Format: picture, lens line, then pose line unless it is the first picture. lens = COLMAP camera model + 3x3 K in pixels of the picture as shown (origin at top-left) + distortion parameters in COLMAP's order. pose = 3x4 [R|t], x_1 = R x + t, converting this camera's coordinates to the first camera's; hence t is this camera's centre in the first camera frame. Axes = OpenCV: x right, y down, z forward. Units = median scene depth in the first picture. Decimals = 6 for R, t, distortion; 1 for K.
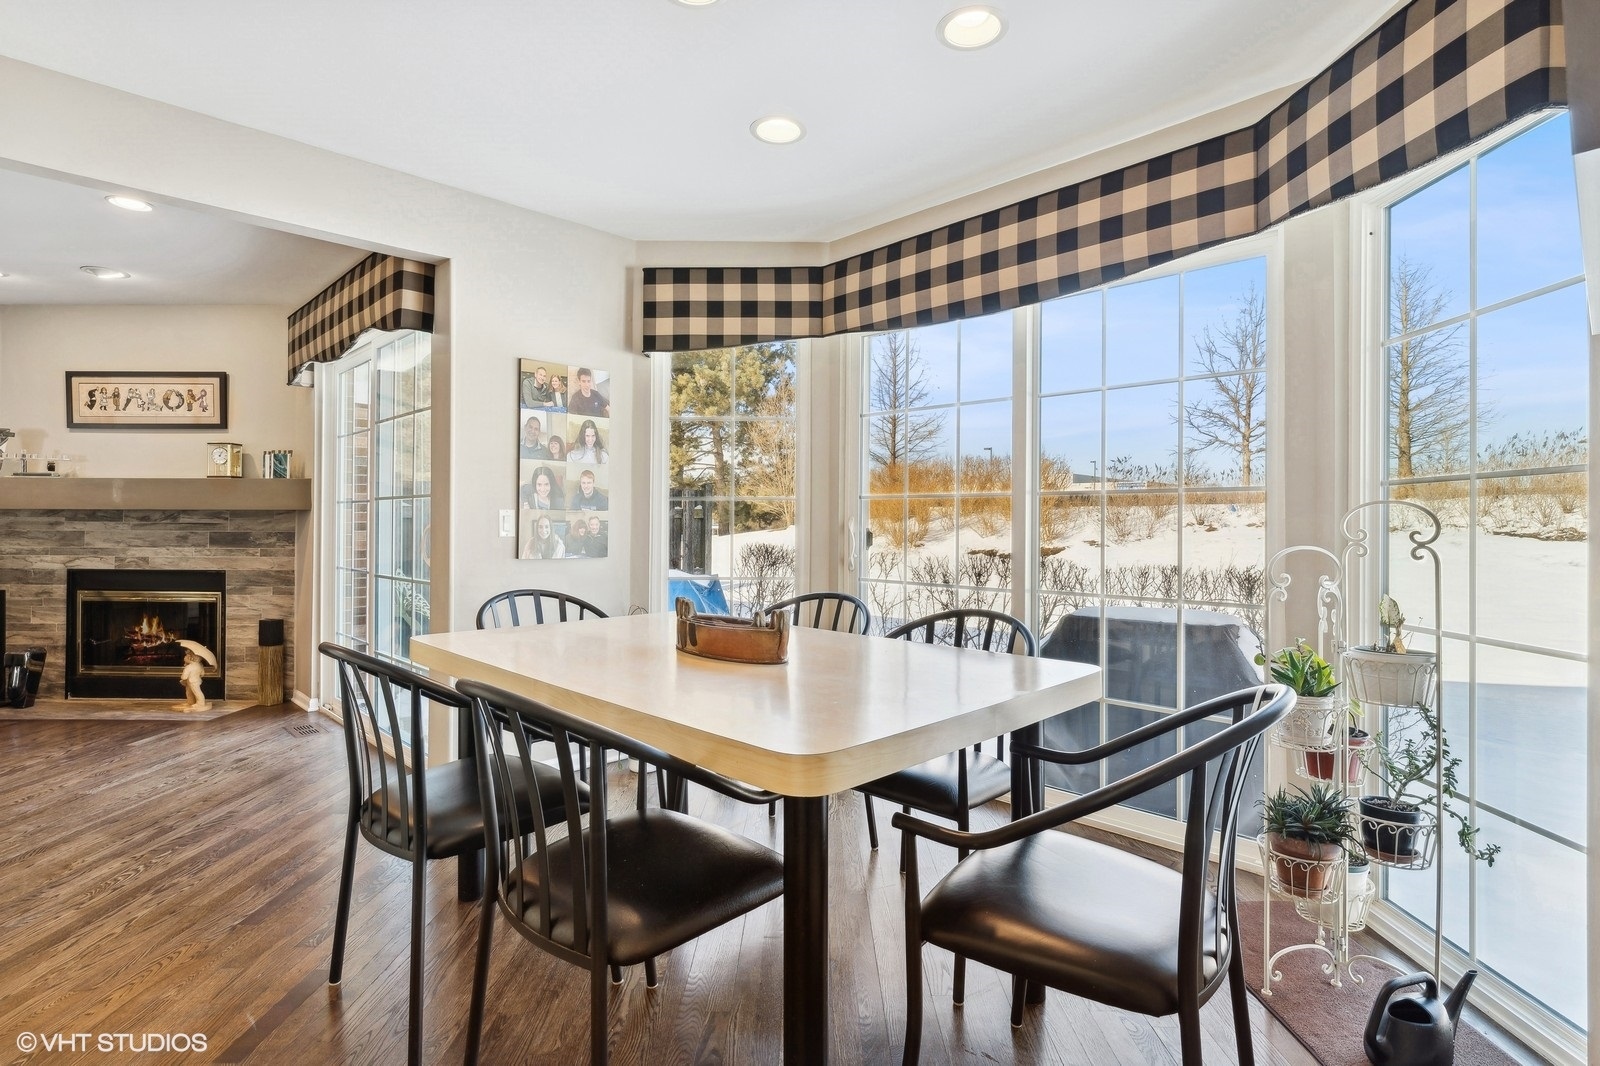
lens RADIAL K [[790.0, 0, 801.8], [0, 790.0, 518.8], [0, 0, 1]] dist [0.001657, 0.000355]
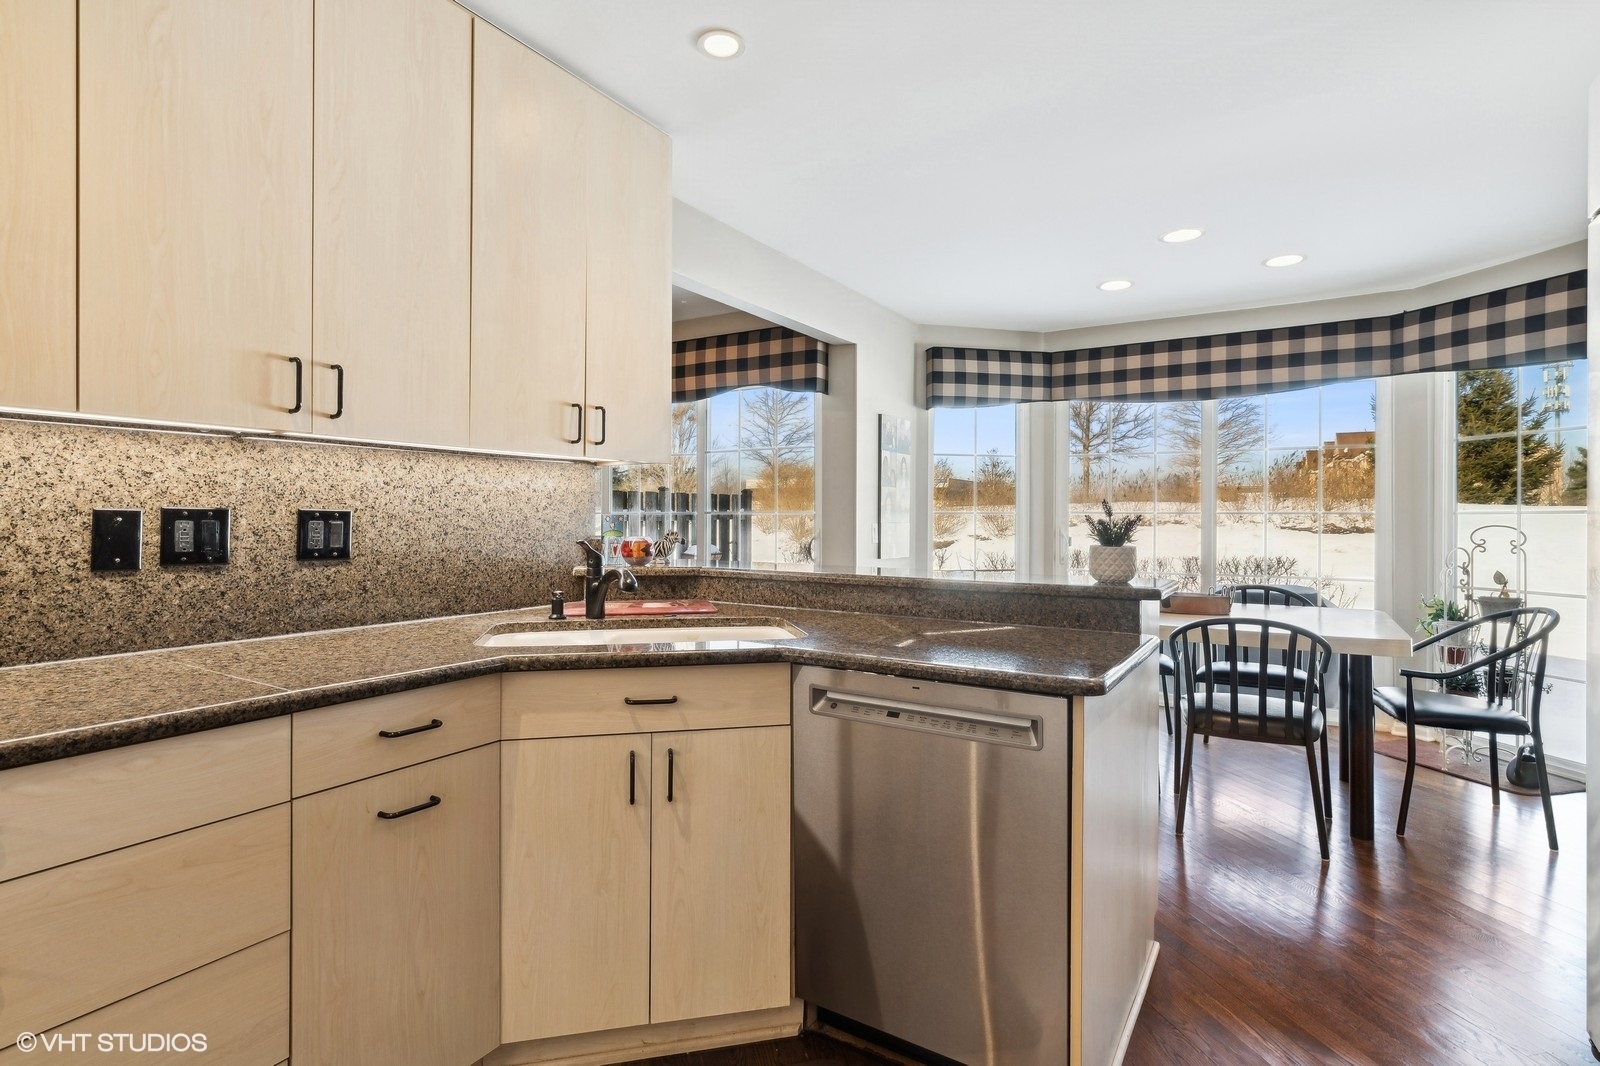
lens RADIAL K [[790.0, 0, 801.8], [0, 790.0, 518.8], [0, 0, 1]] dist [0.001657, 0.000355]
pose [[0.970708, -0.001335, 0.240259, -0.757731], [-0.001015, 0.999953, 0.009654, -0.030344], [-0.240261, -0.009615, 0.970661, -0.285617]]
